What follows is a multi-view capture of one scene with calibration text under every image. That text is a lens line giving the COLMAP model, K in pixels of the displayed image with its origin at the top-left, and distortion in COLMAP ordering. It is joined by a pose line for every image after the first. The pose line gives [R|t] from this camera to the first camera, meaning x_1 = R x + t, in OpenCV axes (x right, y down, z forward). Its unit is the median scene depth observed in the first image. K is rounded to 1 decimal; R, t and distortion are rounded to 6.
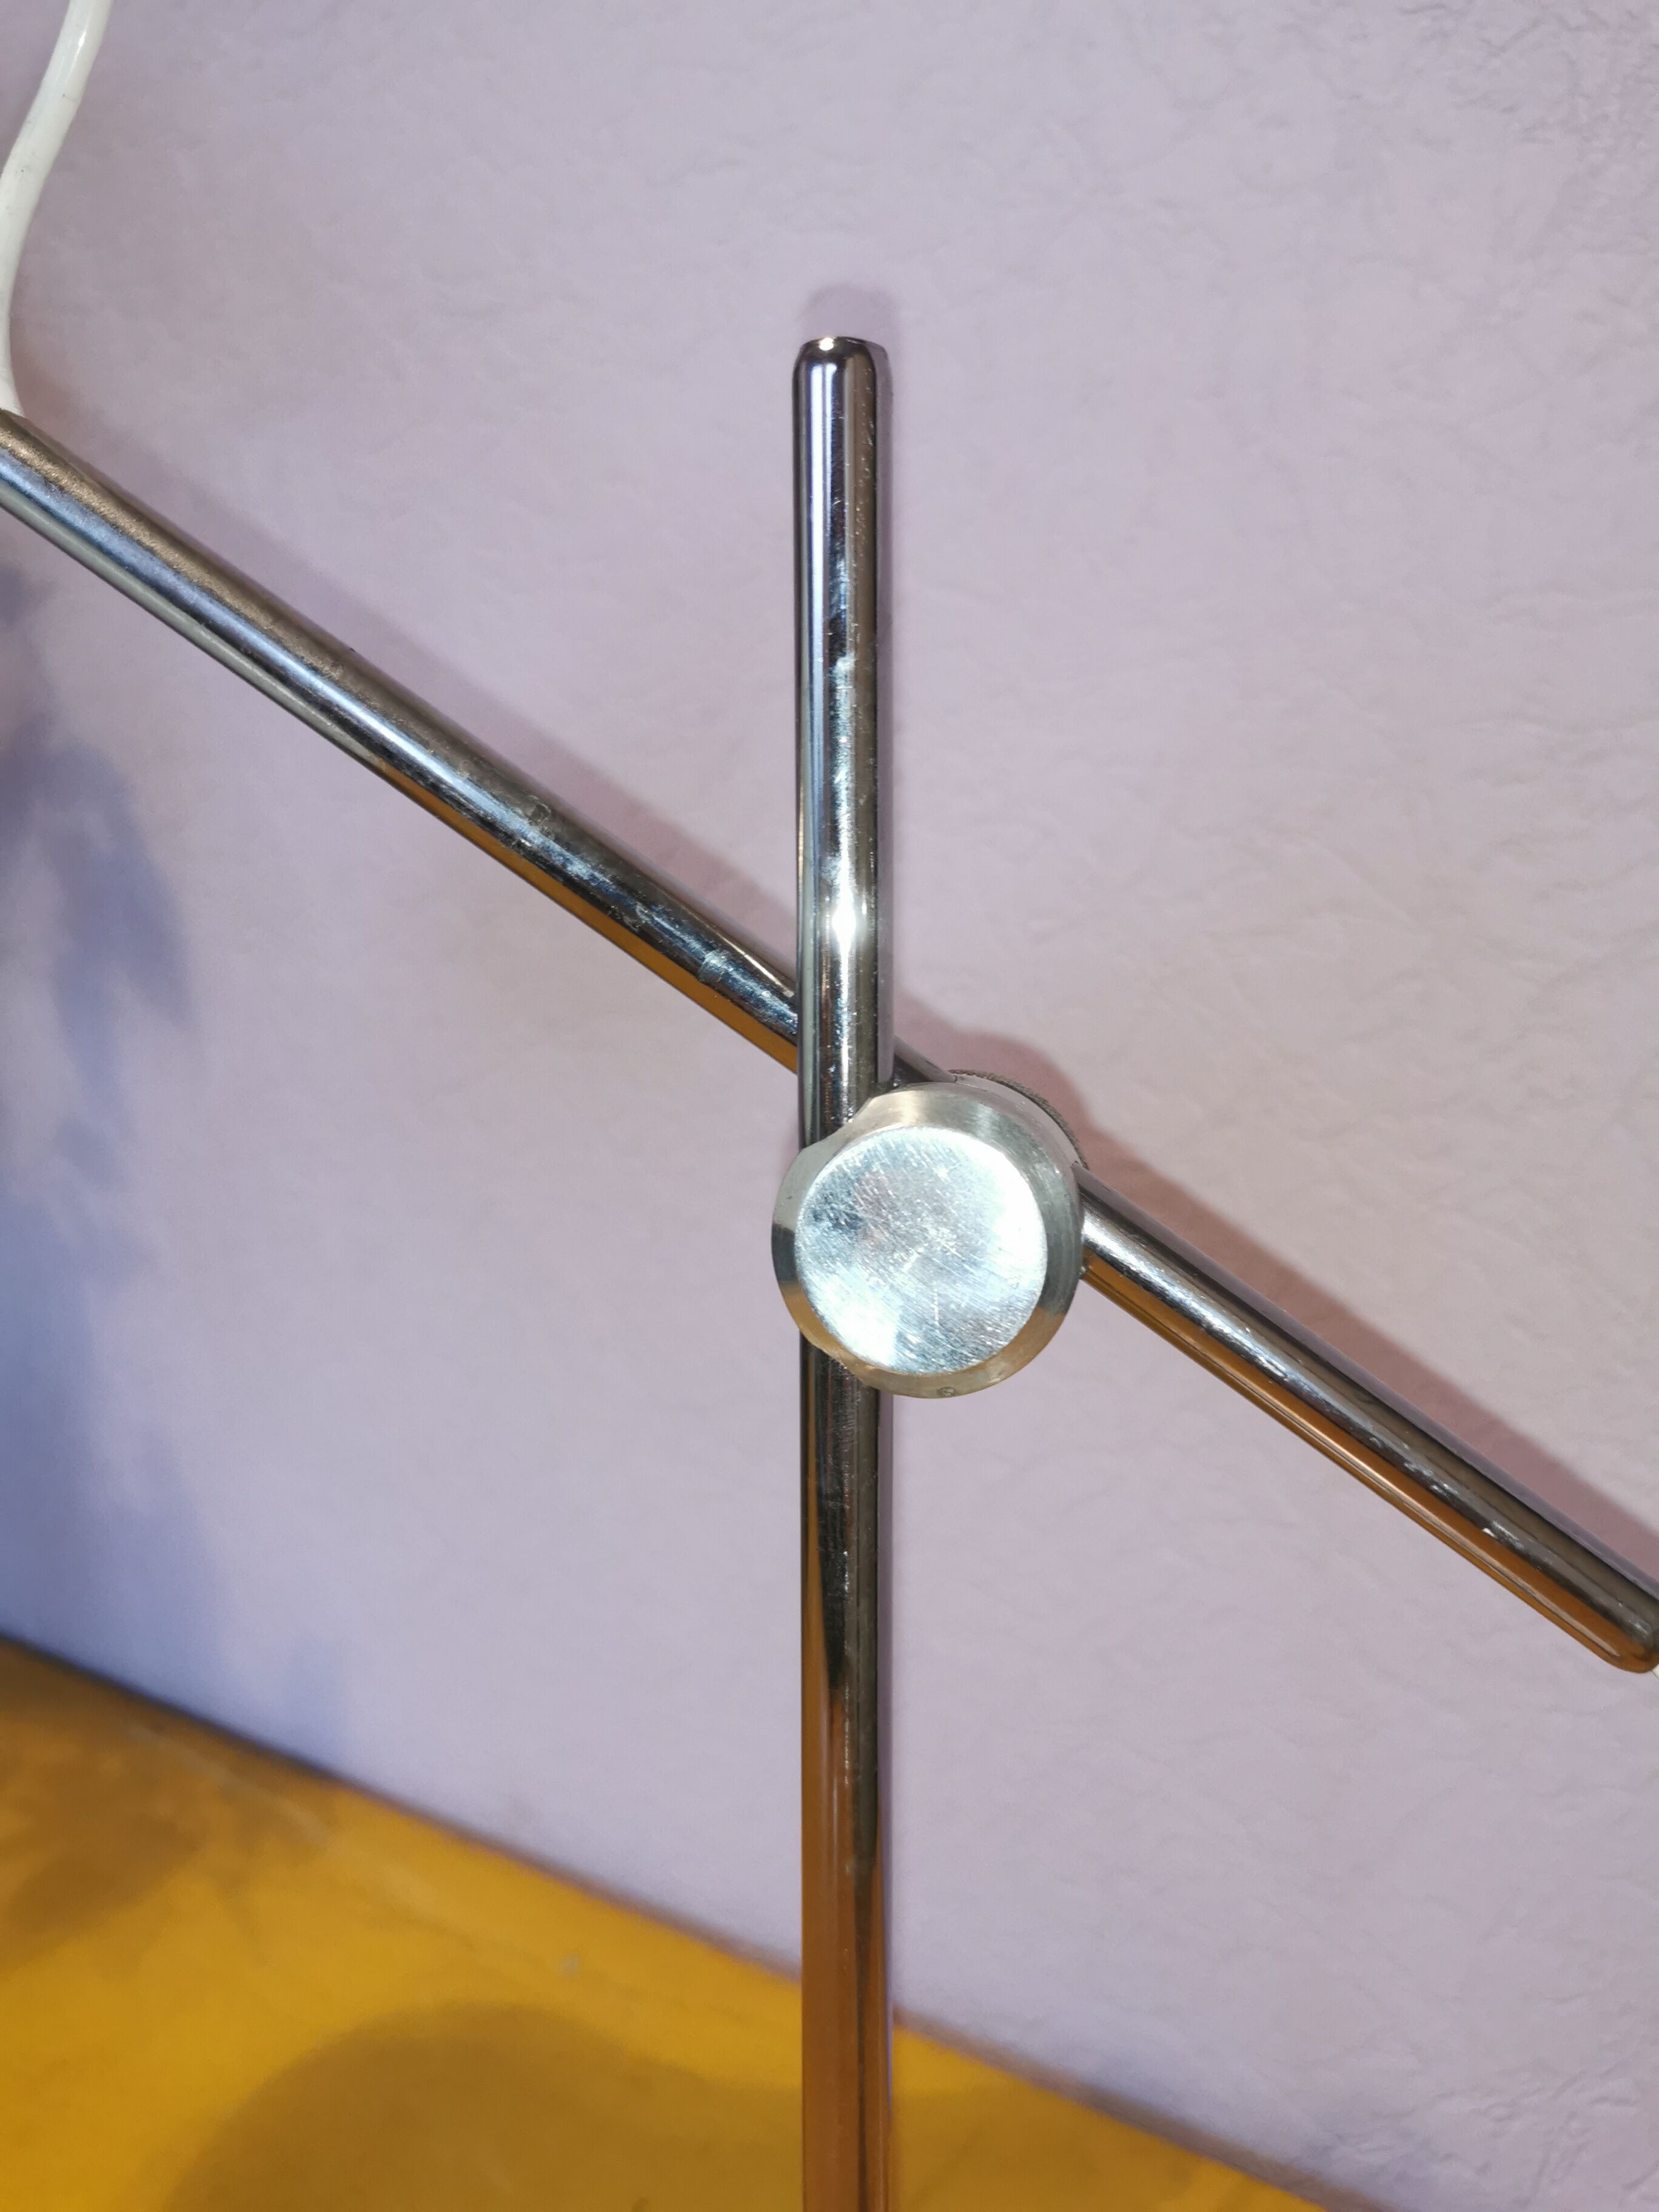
lens RADIAL K [[1726.9, 0, 862.4], [0, 1726.9, 1088.7], [0, 0, 1]] dist [0.033825, -0.033377]
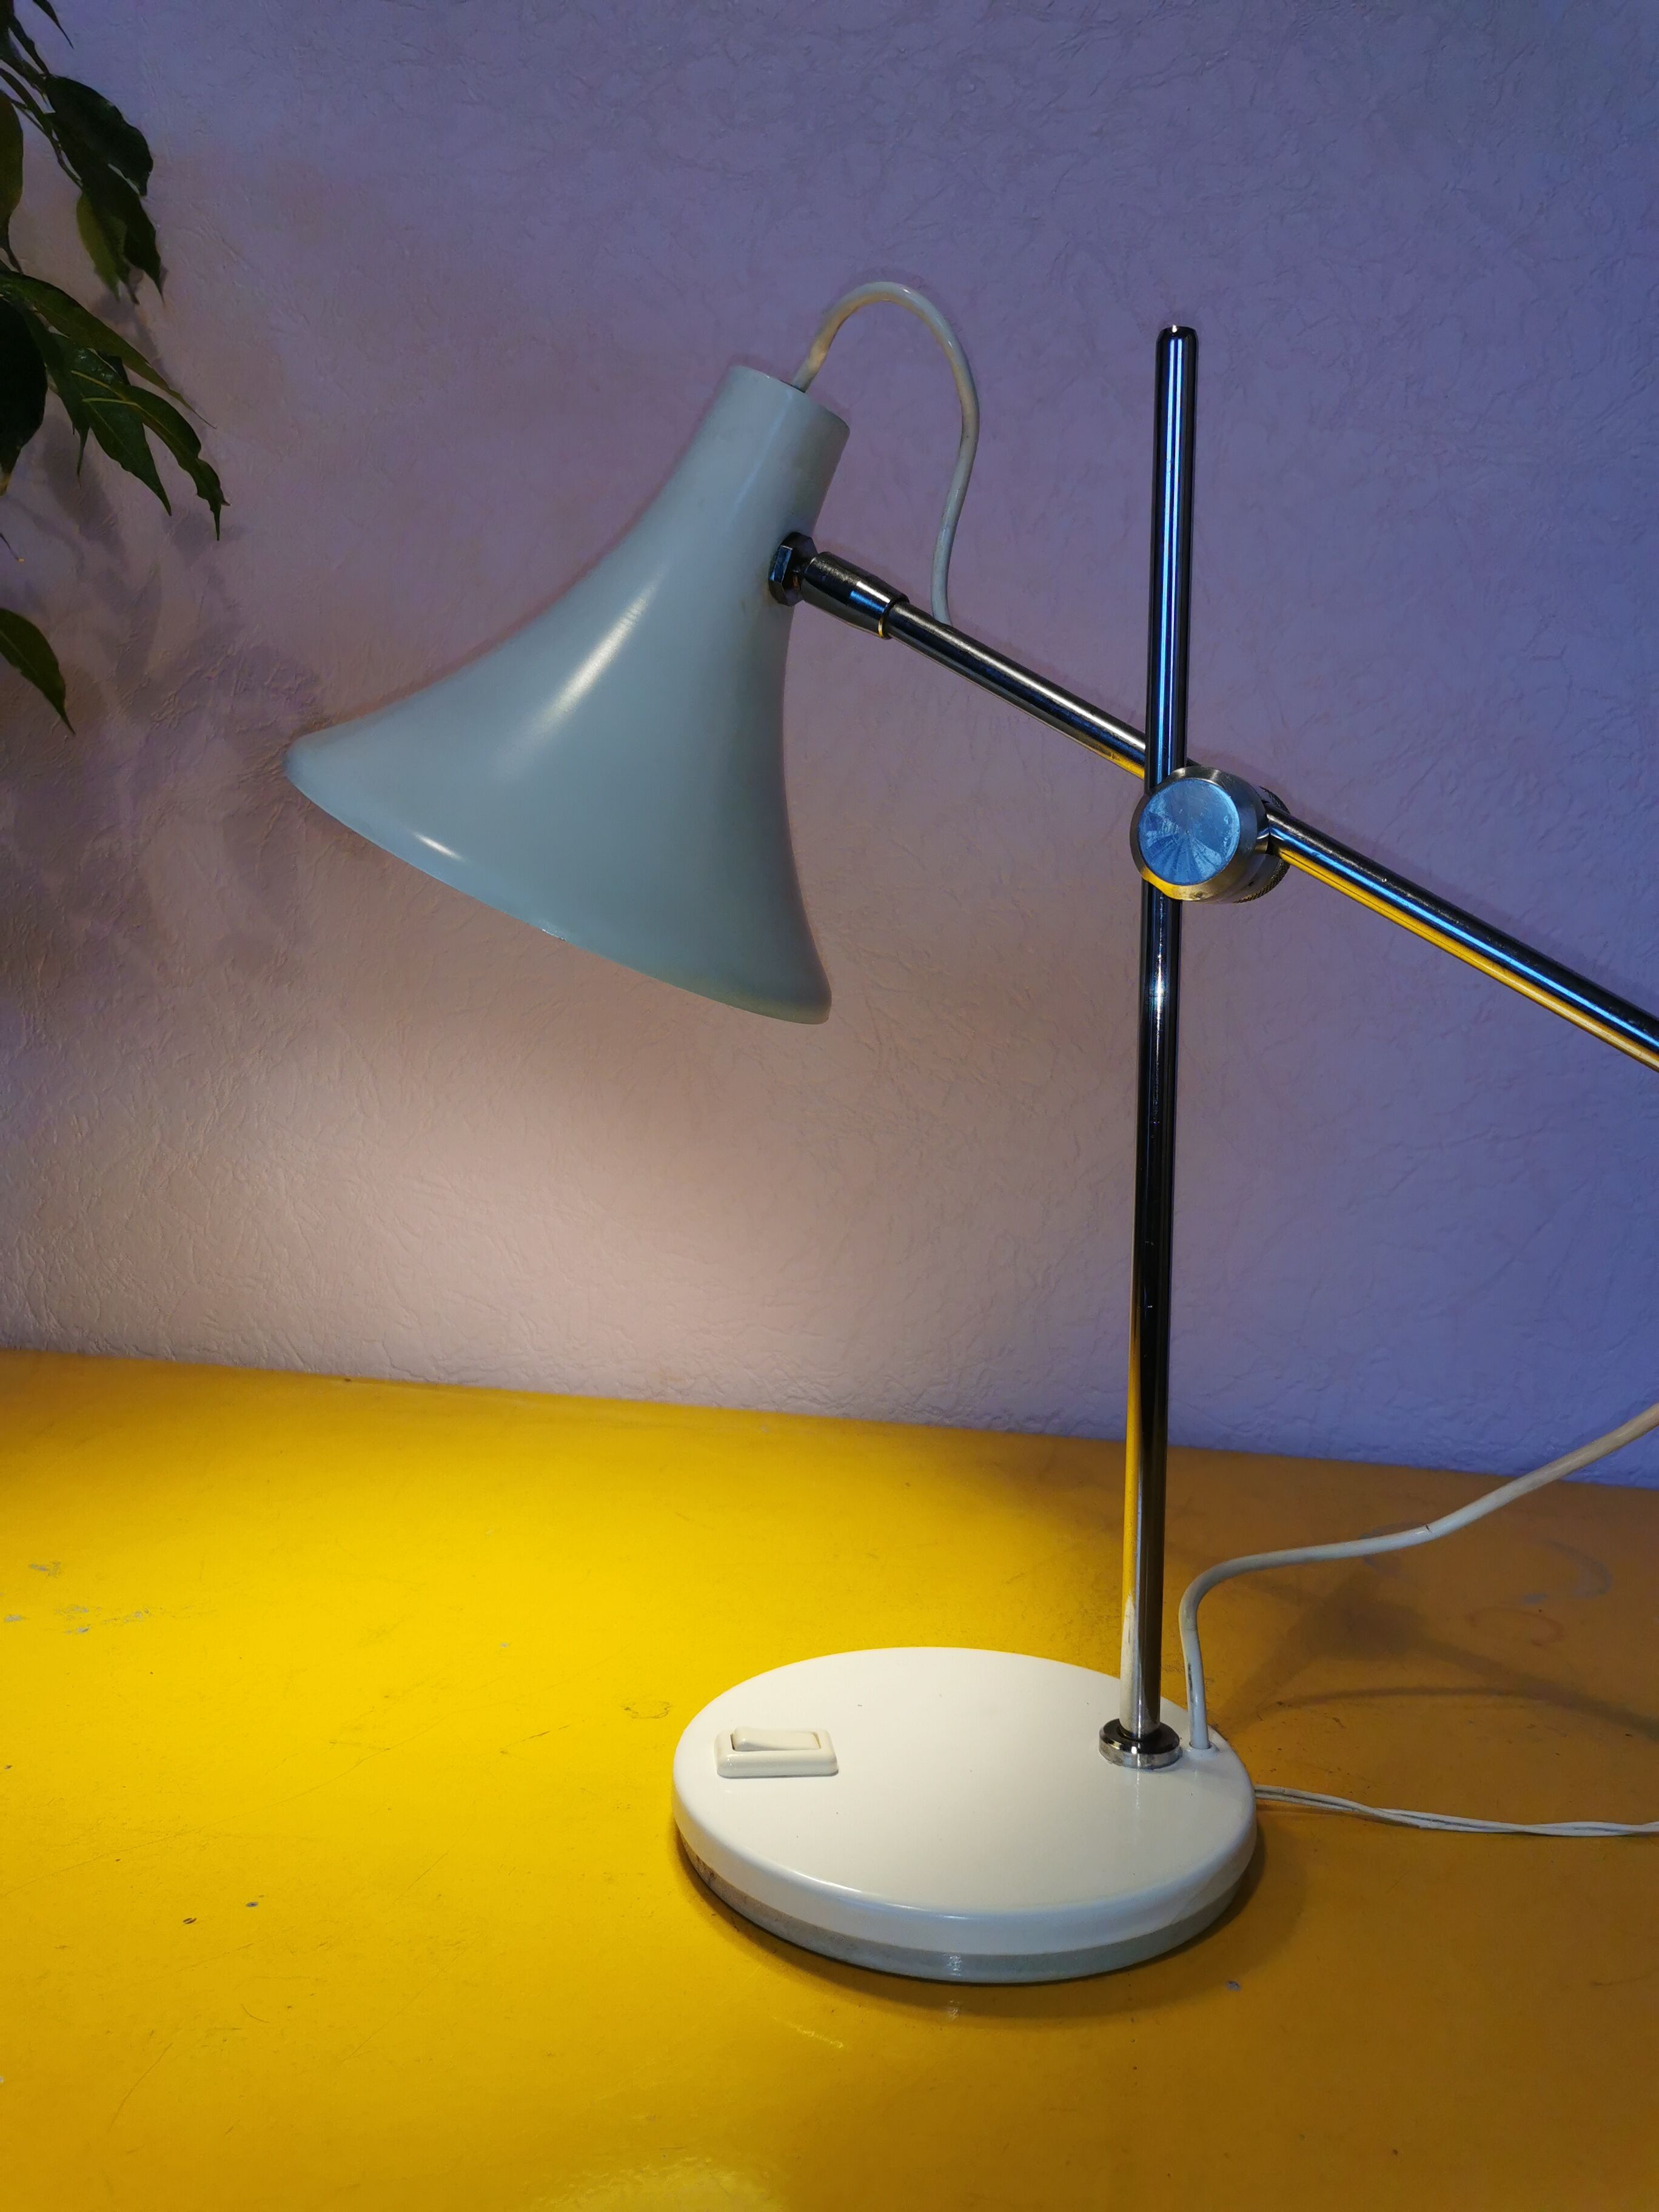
lens RADIAL K [[1726.9, 0, 826.4], [0, 1726.9, 1114.1], [0, 0, 1]] dist [0.033825, -0.033377]
pose [[0.938888, -0.022823, 0.343467, -0.779479], [0.032042, 0.999262, -0.021189, 0.307060], [-0.342729, 0.030899, 0.938926, -0.604637]]
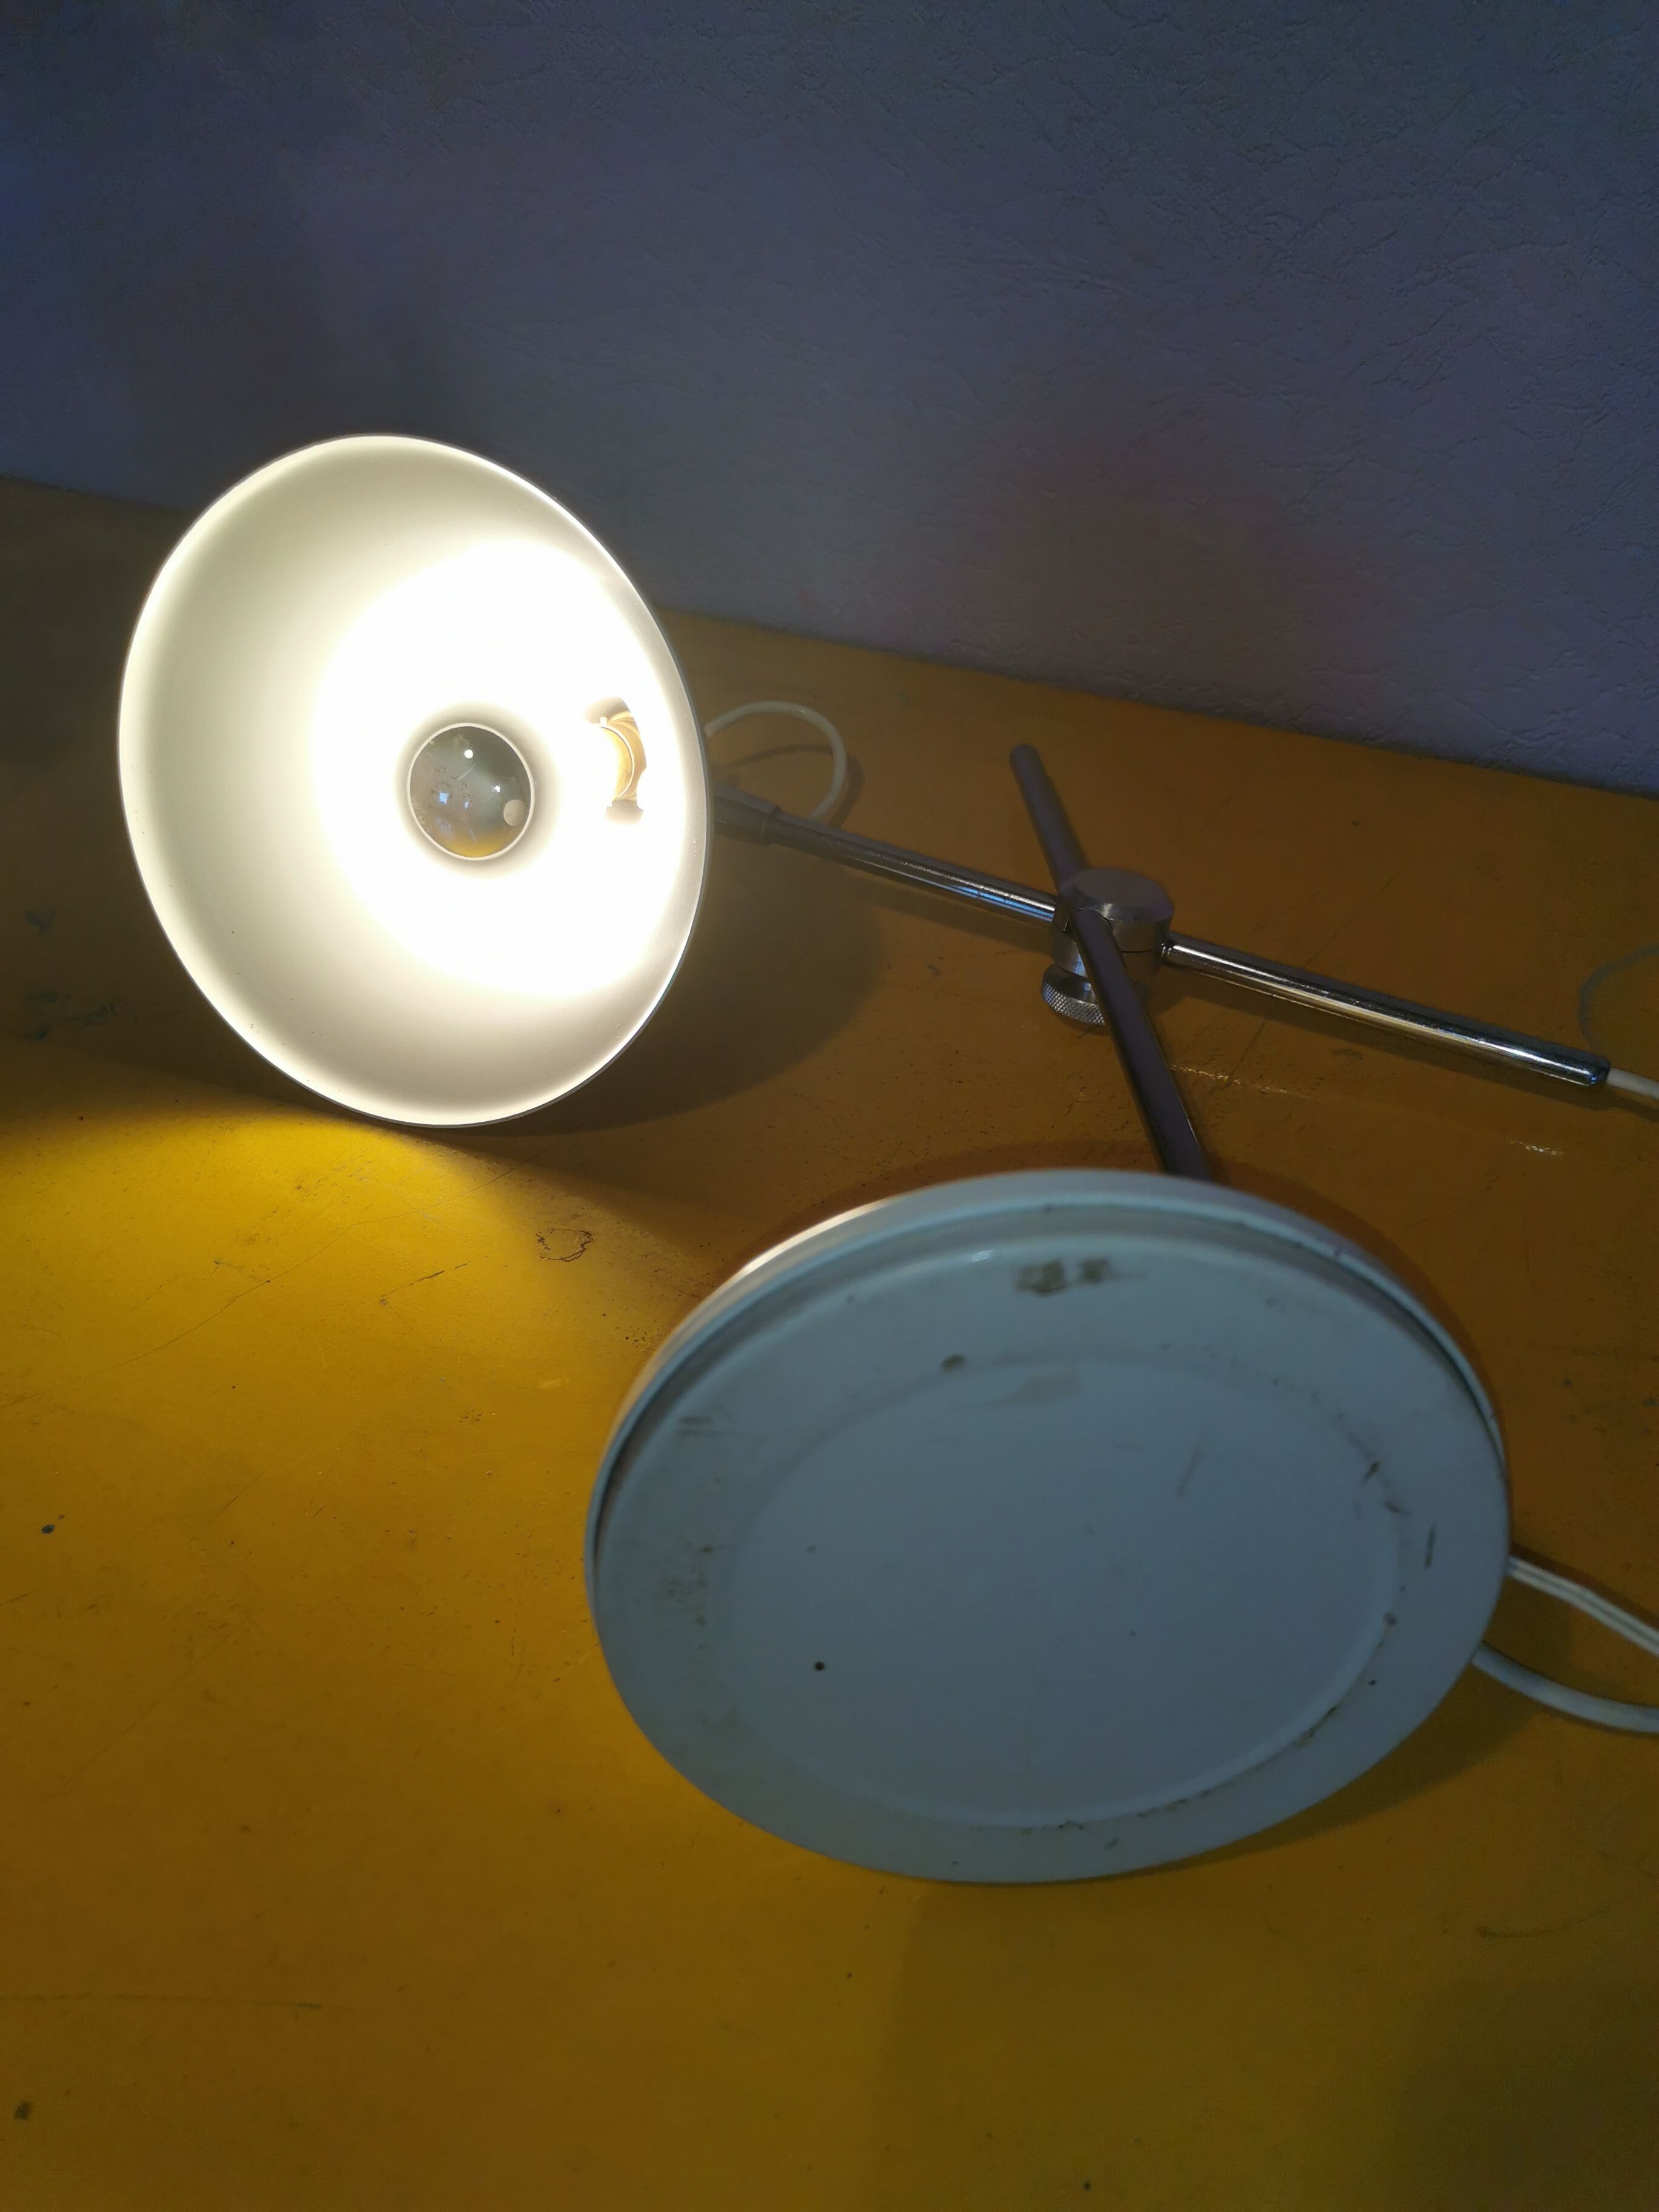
lens RADIAL K [[1726.9, 0, 827.0], [0, 1726.9, 1084.5], [0, 0, 1]] dist [0.033825, -0.033377]
pose [[0.993447, -0.106692, 0.040981, -0.364842], [0.066497, 0.831196, 0.551988, 0.041169], [-0.092956, -0.545646, 0.832845, -0.254776]]
